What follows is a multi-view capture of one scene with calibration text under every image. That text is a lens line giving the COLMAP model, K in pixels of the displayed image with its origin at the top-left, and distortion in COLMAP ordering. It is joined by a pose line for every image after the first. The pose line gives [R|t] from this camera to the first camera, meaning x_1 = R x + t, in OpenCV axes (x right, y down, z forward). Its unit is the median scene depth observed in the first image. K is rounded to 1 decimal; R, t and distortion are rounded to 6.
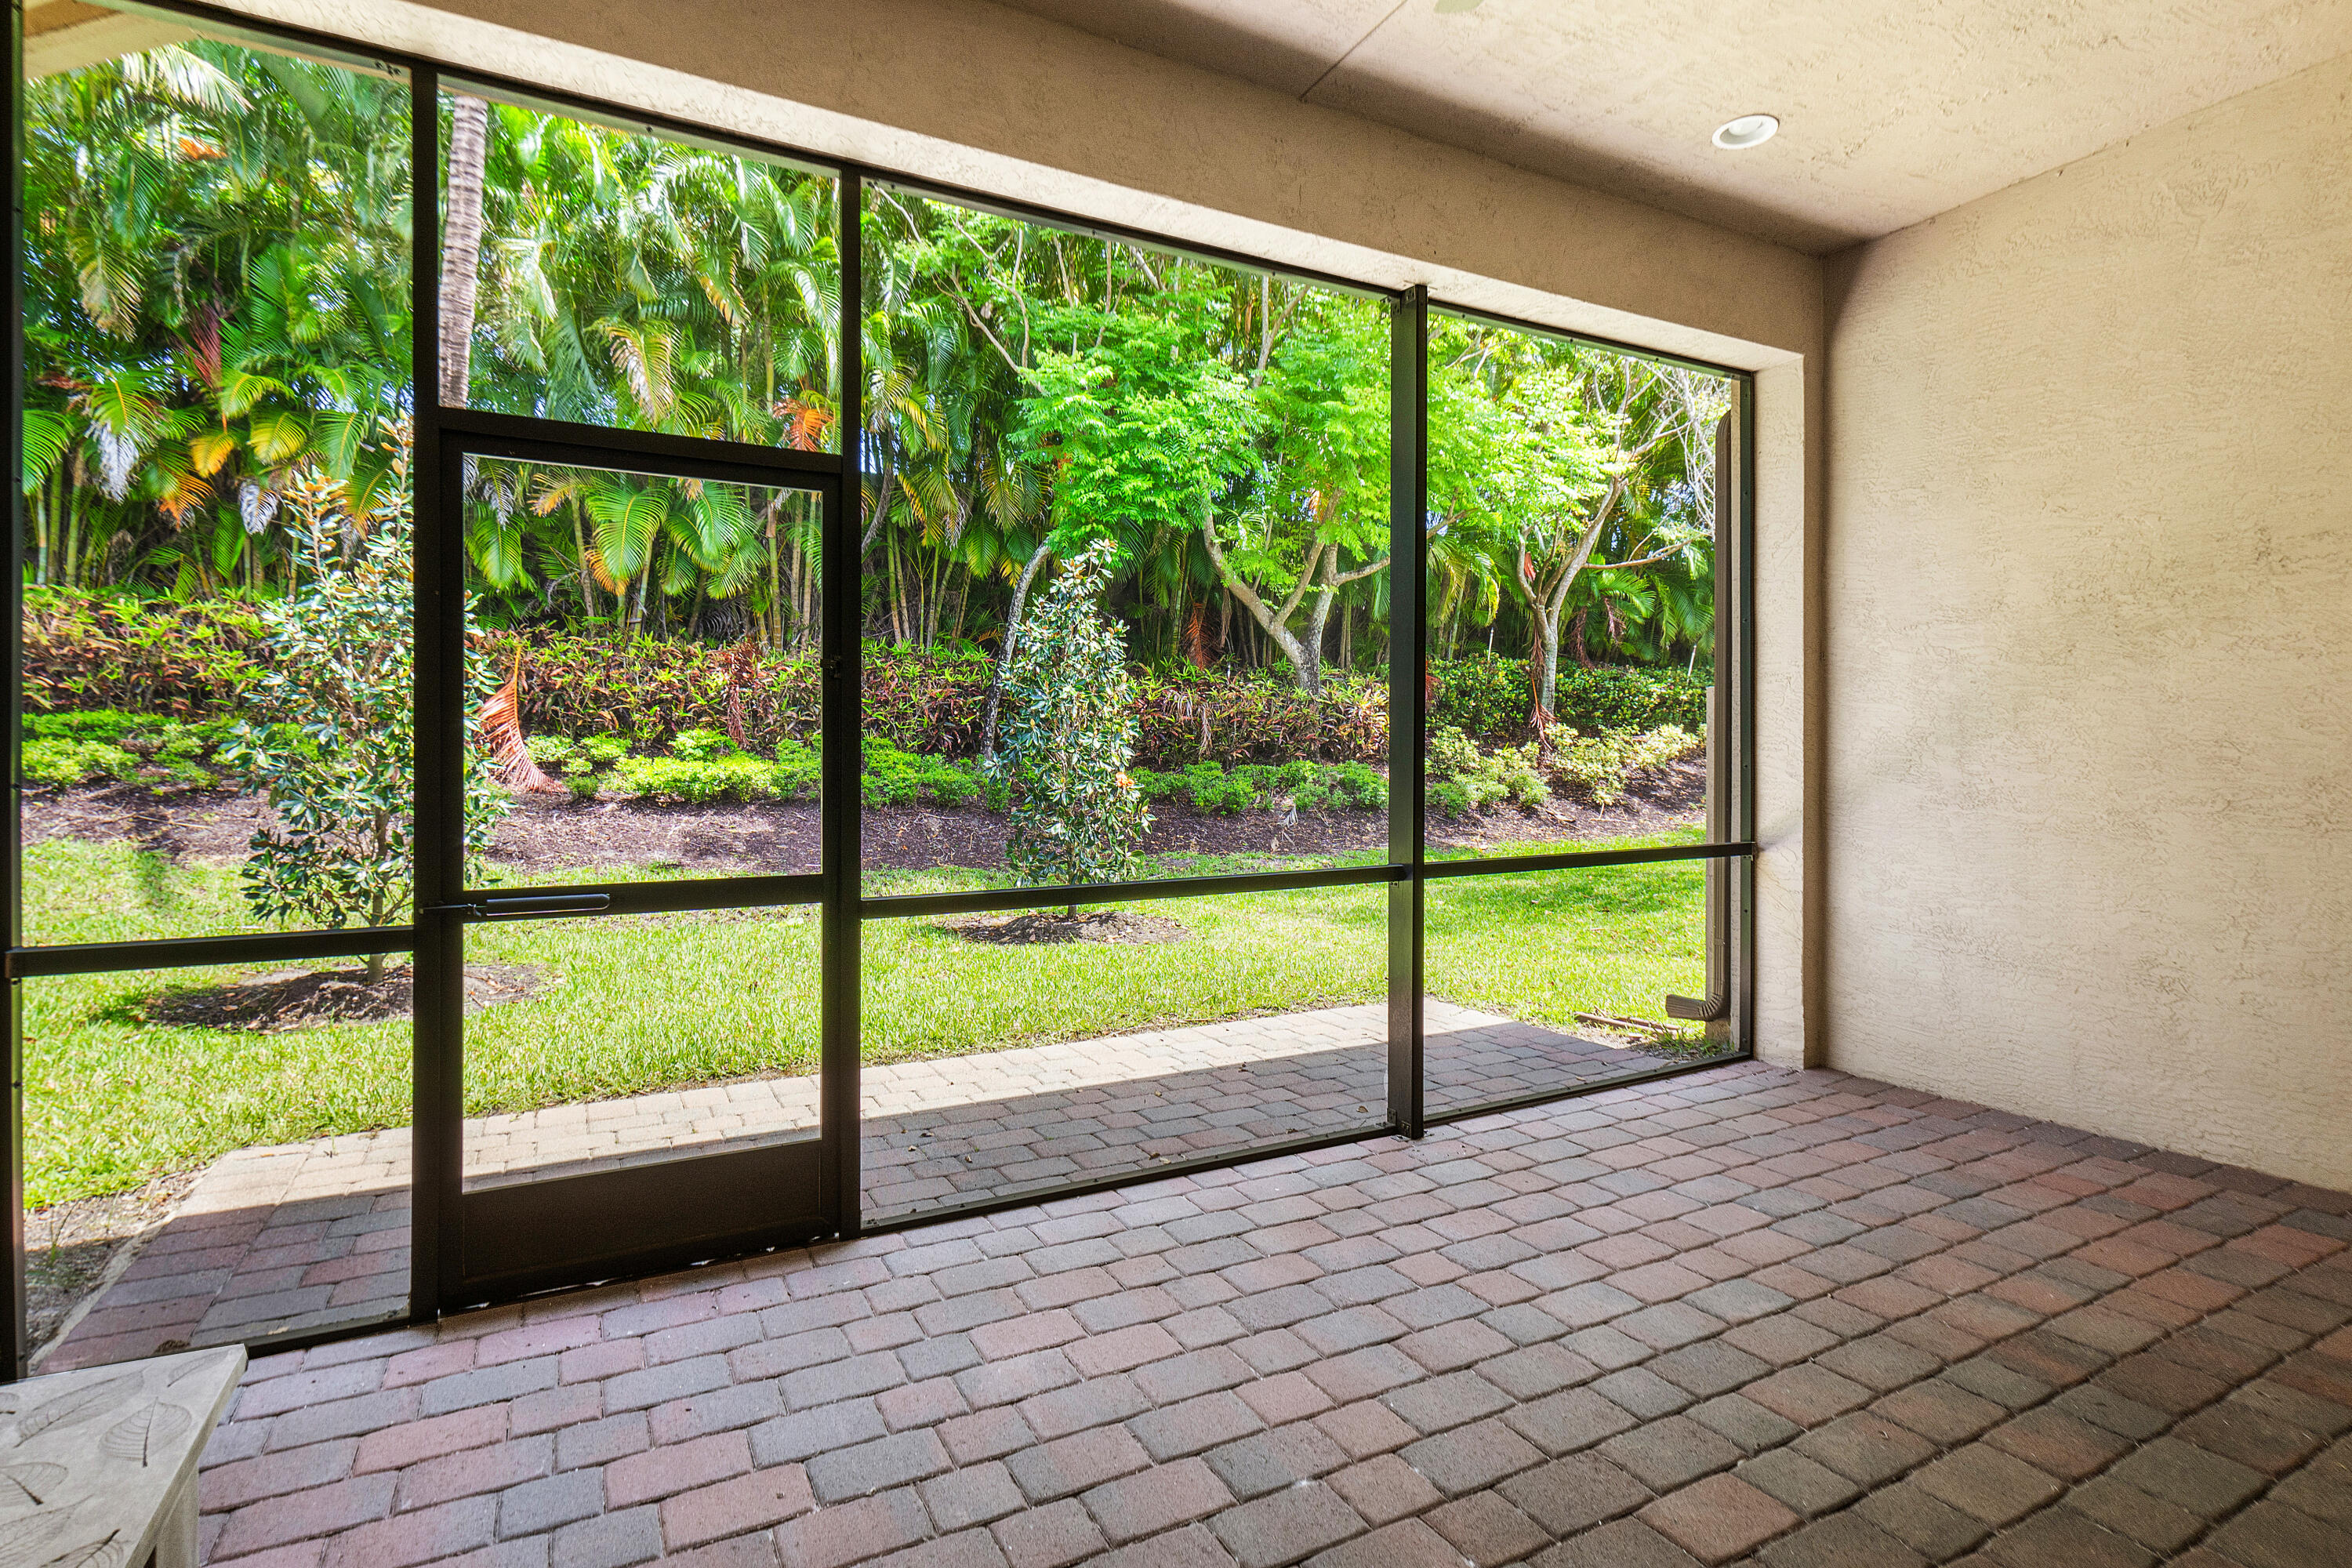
lens RADIAL K [[1149.5, 0, 1172.3], [0, 1149.5, 758.5], [0, 0, 1]] dist [0.000621, -0.000166]
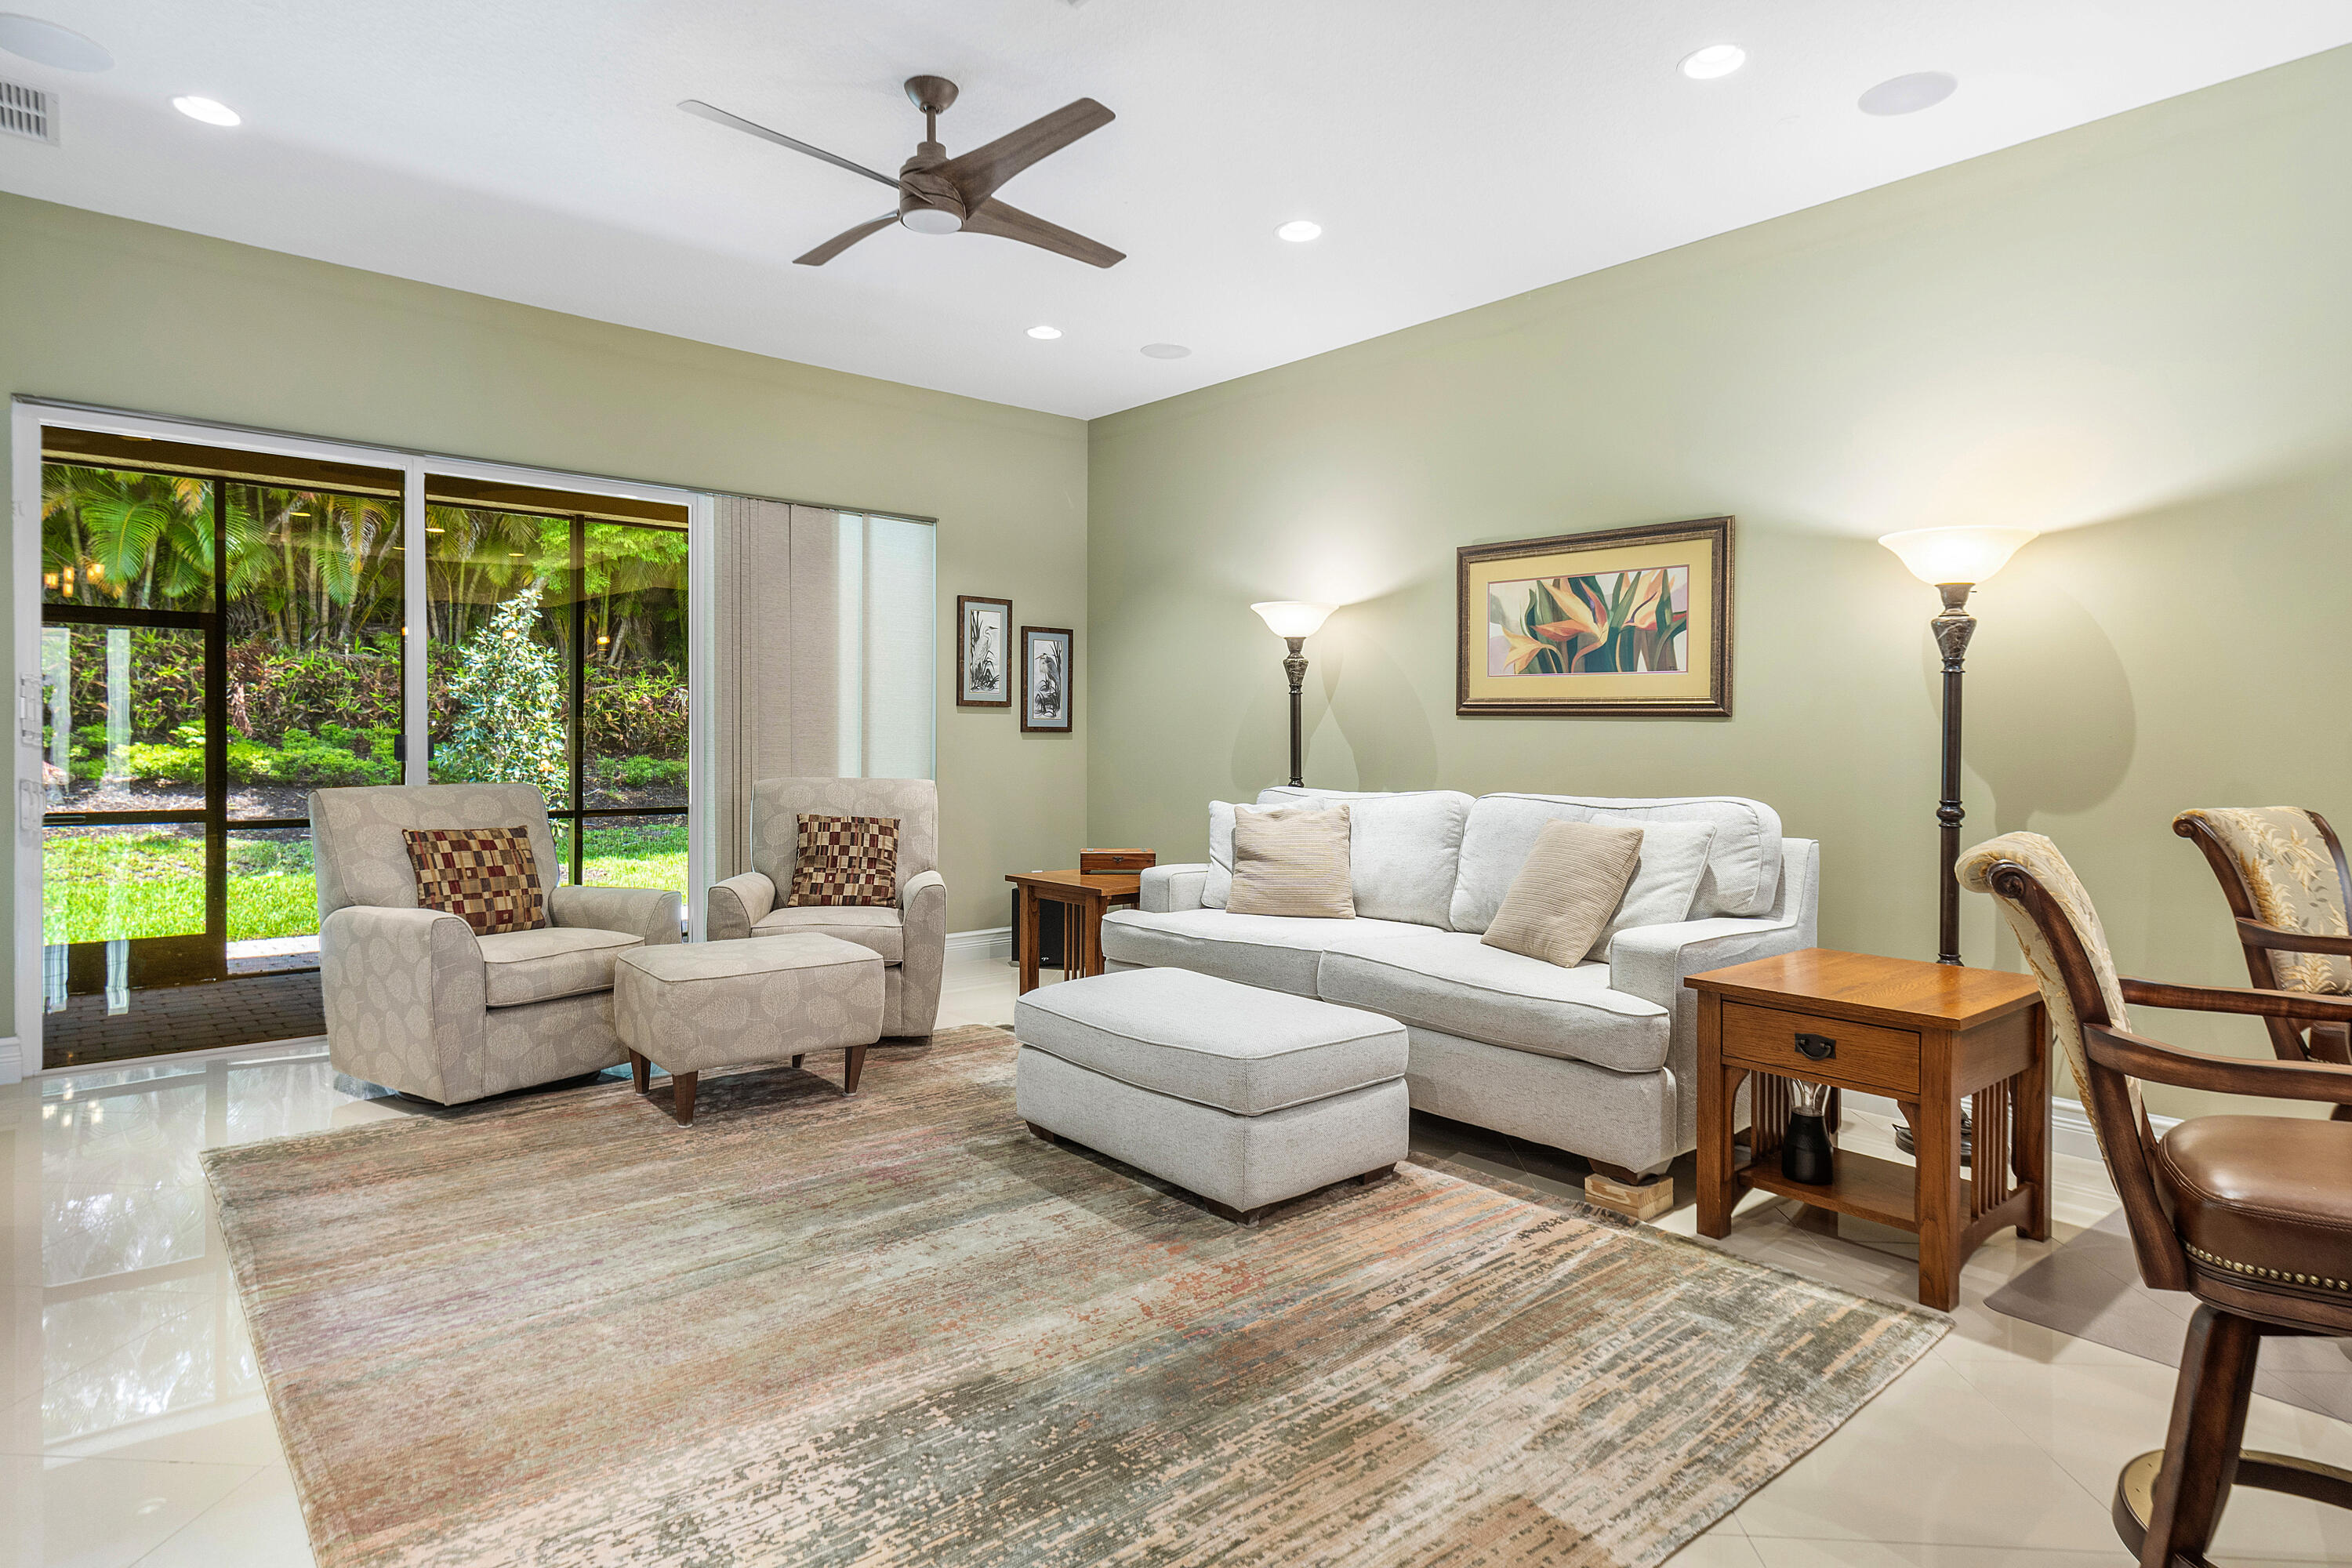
lens RADIAL K [[1274.3, 0, 1179.2], [0, 1274.3, 750.4], [0, 0, 1]] dist [0.015483, 0.000531]
pose [[0.974017, 0.004868, 0.226421, 0.228247], [-0.006442, 0.999960, 0.006215, -0.009414], [-0.226381, -0.007512, 0.974010, -0.430392]]
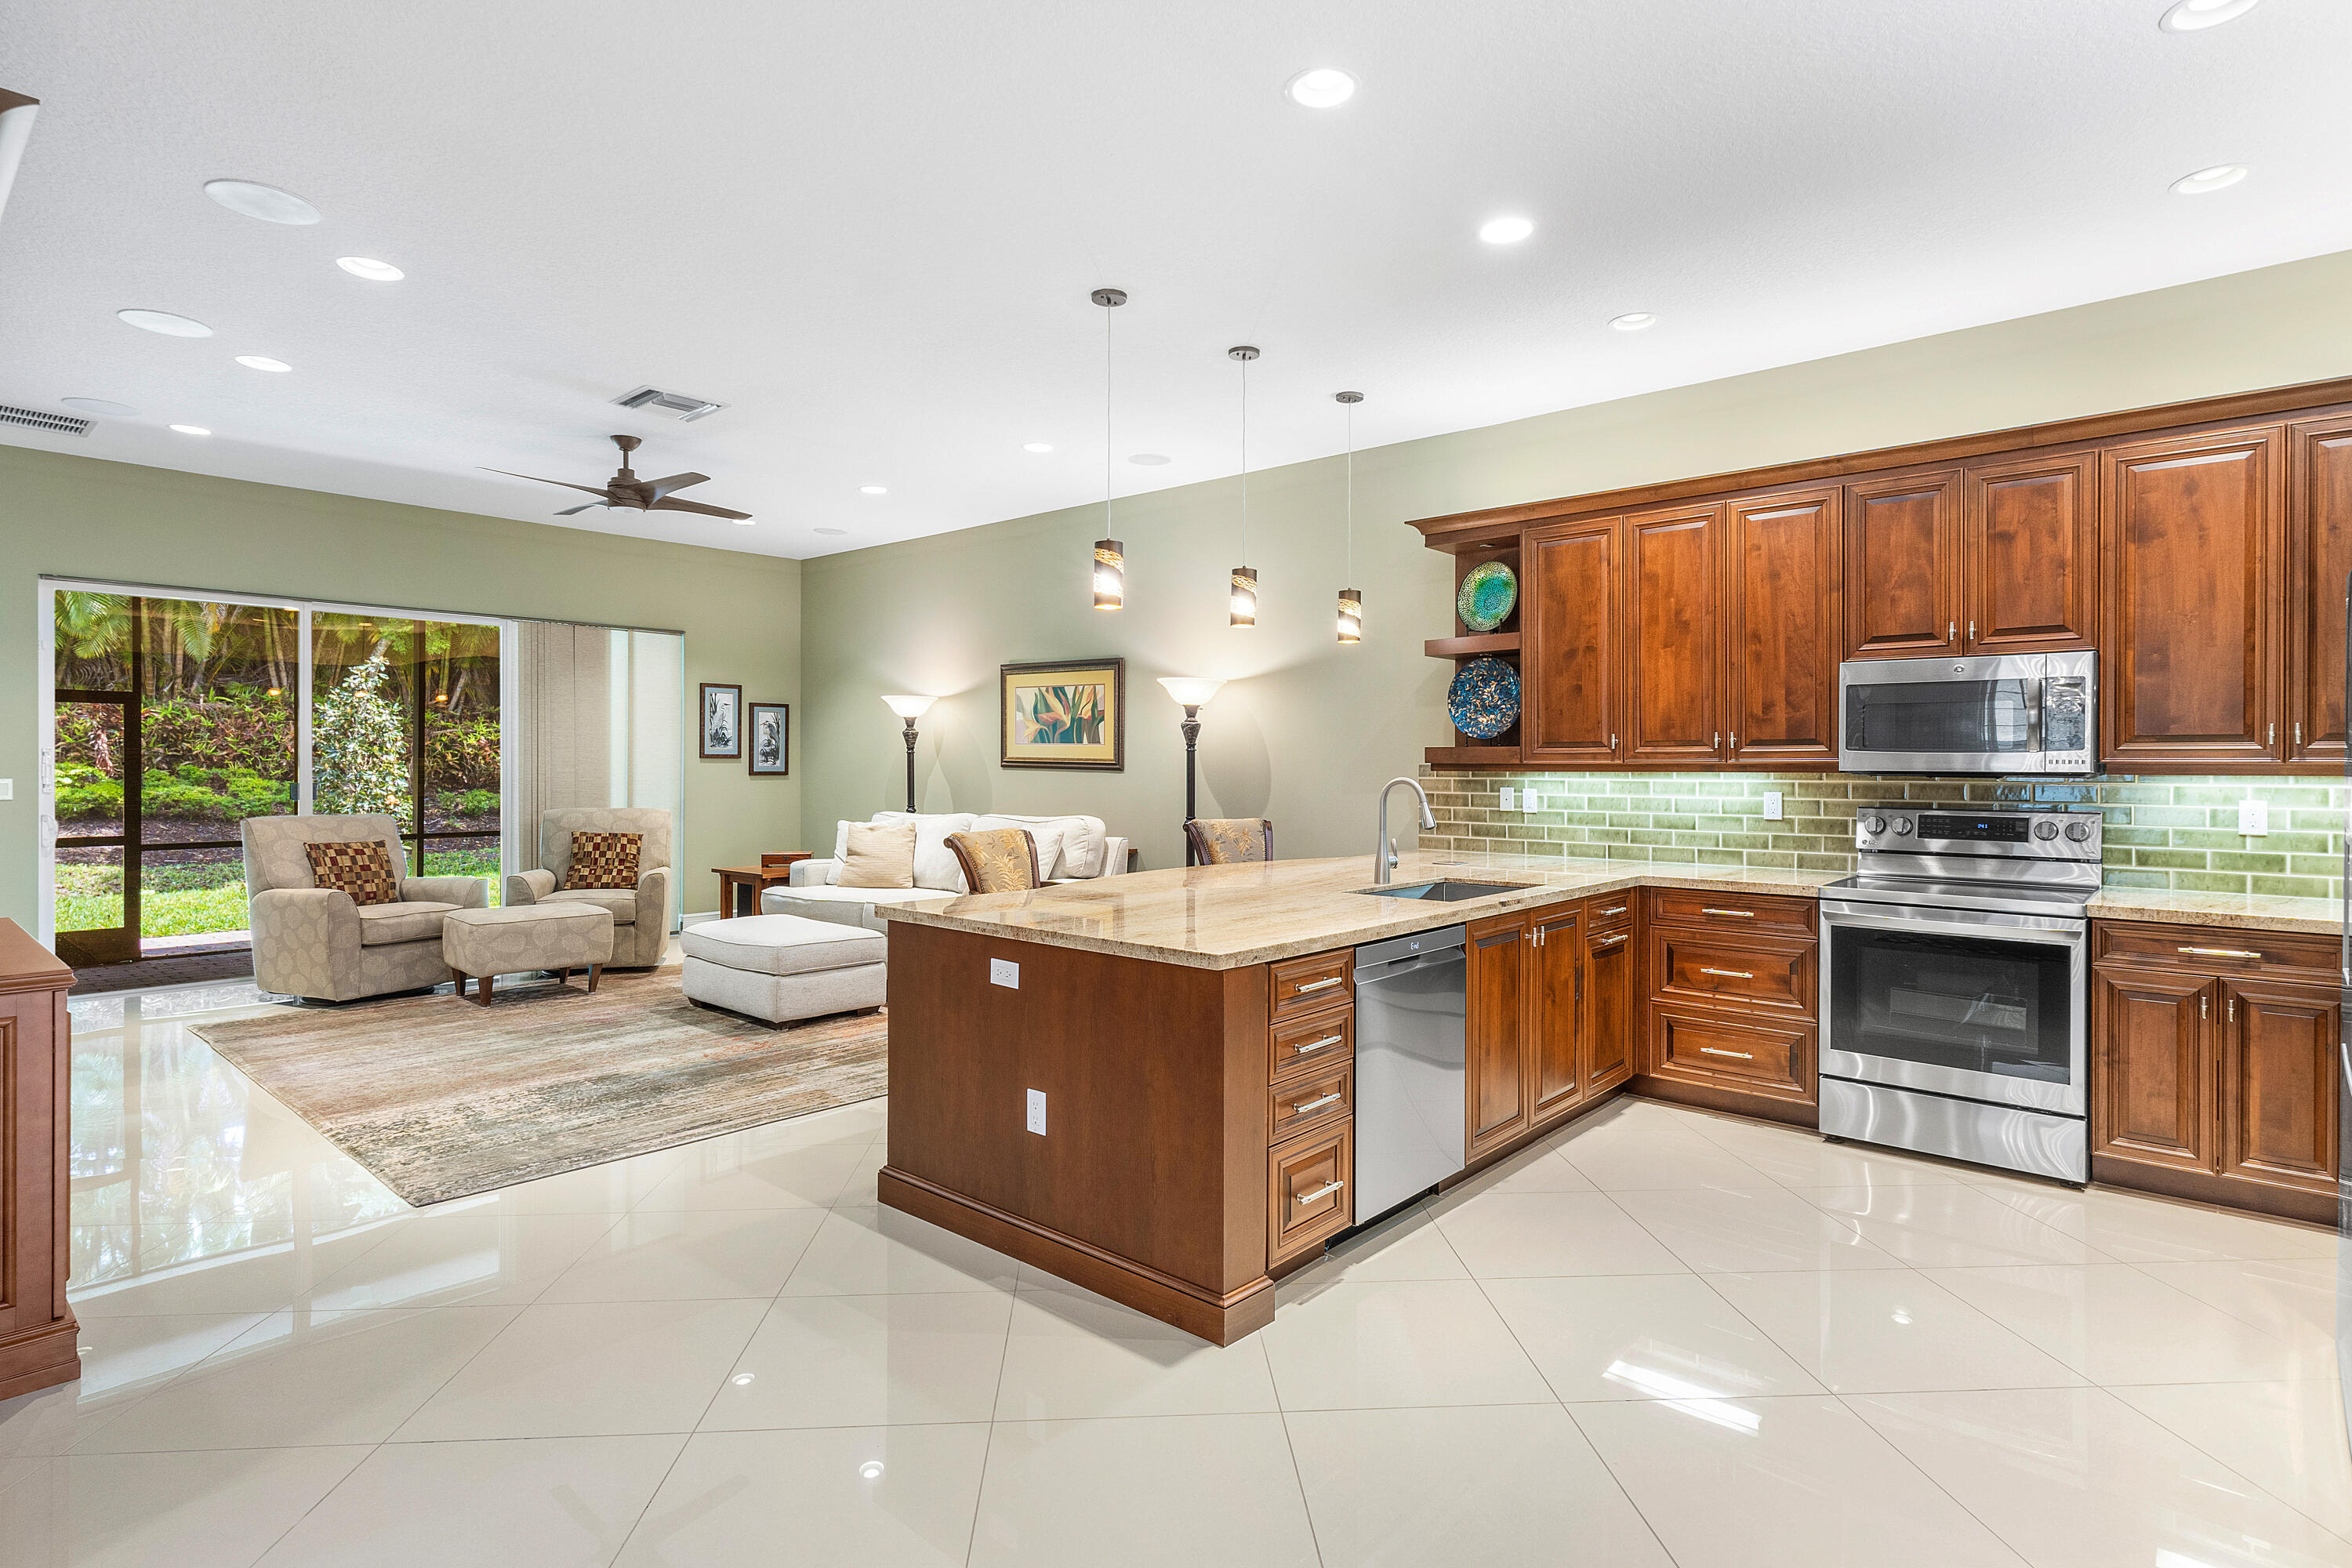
lens RADIAL K [[1184.9, 0, 1203.4], [0, 1184.9, 765.5], [0, 0, 1]] dist [0.006517, 0.000416]
pose [[0.931766, 0.003770, 0.363039, 0.285032], [-0.002269, 0.999987, -0.004560, -0.017558], [-0.363052, 0.003425, 0.931763, -0.694764]]
